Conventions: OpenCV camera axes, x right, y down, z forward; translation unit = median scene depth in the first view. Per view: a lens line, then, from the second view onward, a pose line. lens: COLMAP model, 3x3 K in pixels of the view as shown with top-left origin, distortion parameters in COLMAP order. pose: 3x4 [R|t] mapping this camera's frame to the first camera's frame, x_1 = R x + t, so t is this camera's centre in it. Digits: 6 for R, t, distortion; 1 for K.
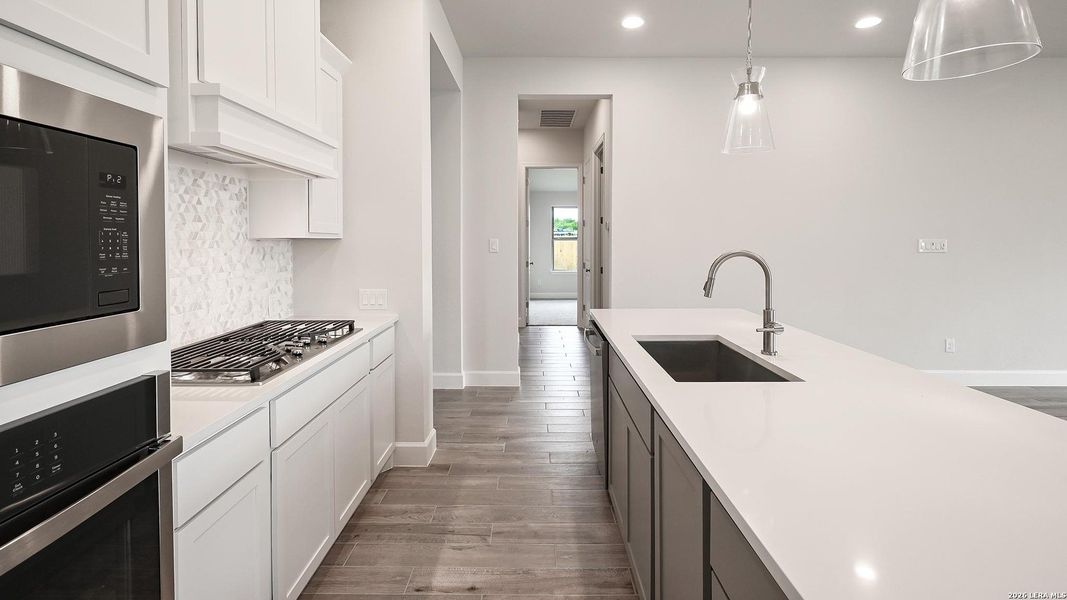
lens RADIAL K [[476.1, 0, 531.5], [0, 476.1, 250.9], [0, 0, 1]] dist [0.000363, 0.000181]
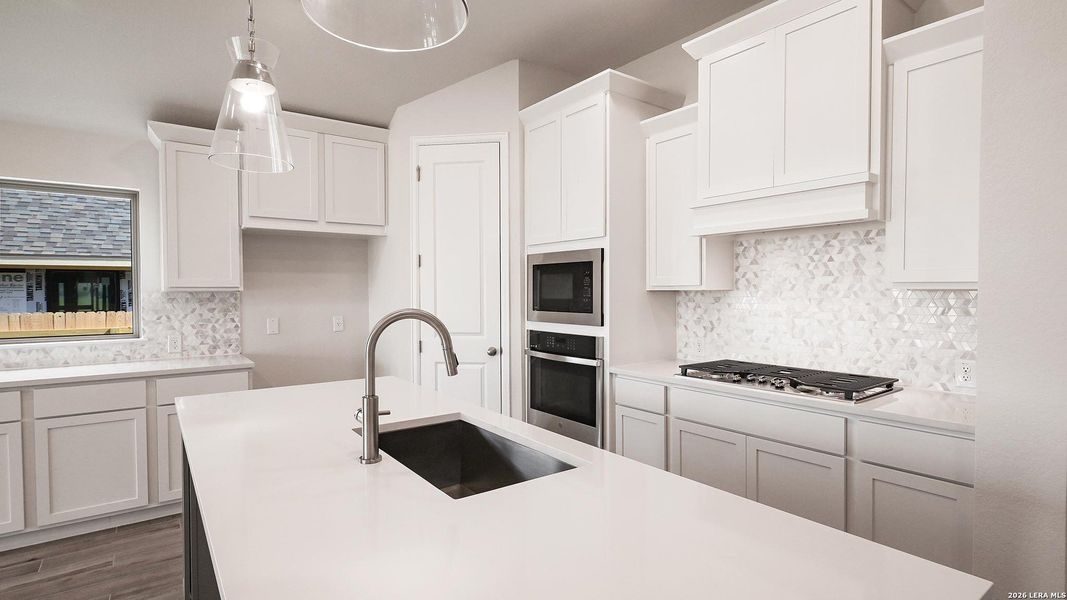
lens RADIAL K [[525.7, 0, 530.9], [0, 525.7, 296.4], [0, 0, 1]] dist [-0.001491, 0.000042]
pose [[-0.799820, 0.012719, -0.600105, 0.706206], [-0.009399, 0.999387, 0.033709, -0.045991], [0.600166, 0.032602, -0.799211, 1.599293]]
